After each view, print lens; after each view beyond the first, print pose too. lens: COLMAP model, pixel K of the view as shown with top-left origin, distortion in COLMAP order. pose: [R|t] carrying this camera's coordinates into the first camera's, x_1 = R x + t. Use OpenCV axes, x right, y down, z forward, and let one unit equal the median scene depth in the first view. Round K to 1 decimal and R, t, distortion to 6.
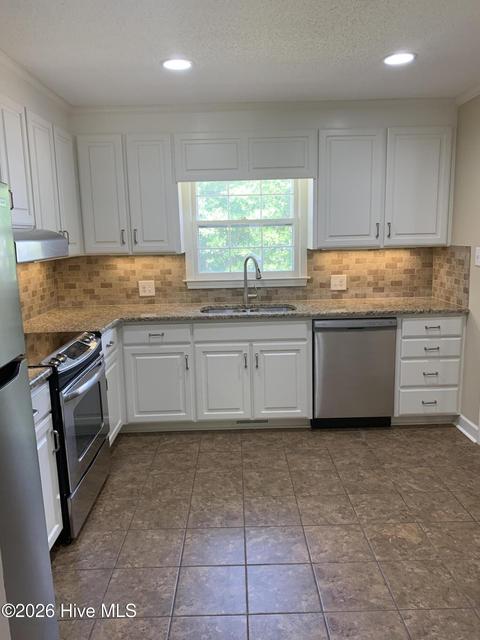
lens RADIAL K [[490.1, 0, 237.3], [0, 490.1, 326.1], [0, 0, 1]] dist [0.050307, -0.074119]
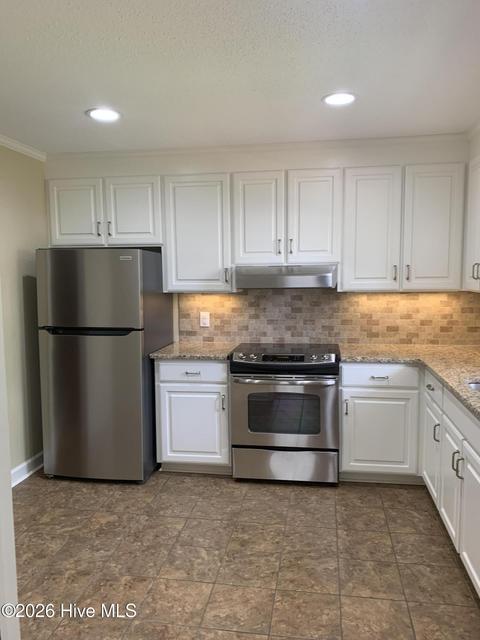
lens RADIAL K [[489.0, 0, 248.5], [0, 489.0, 334.5], [0, 0, 1]] dist [0.063588, -0.071359]
pose [[-0.153730, 0.154376, -0.975979, 0.673123], [-0.167195, 0.969414, 0.179673, -0.165732], [0.973865, 0.190800, -0.123217, 0.752481]]
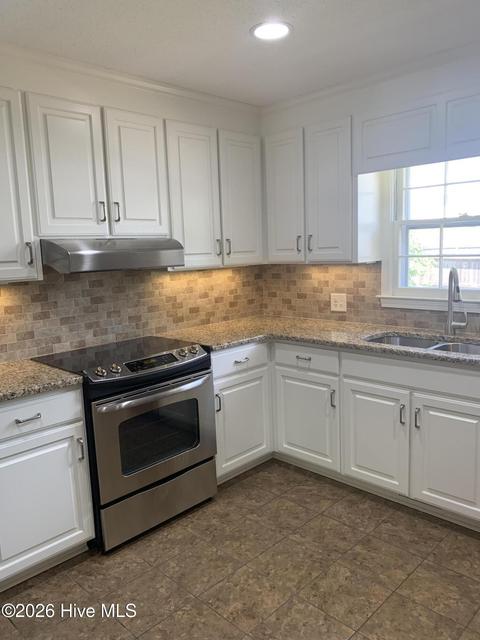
lens RADIAL K [[490.1, 0, 237.3], [0, 490.1, 326.1], [0, 0, 1]] dist [0.050307, -0.074119]
pose [[0.702511, 0.109809, -0.703150, 0.331990], [-0.110335, 0.992883, 0.044821, -0.061251], [0.703068, 0.046095, 0.709627, 0.301884]]
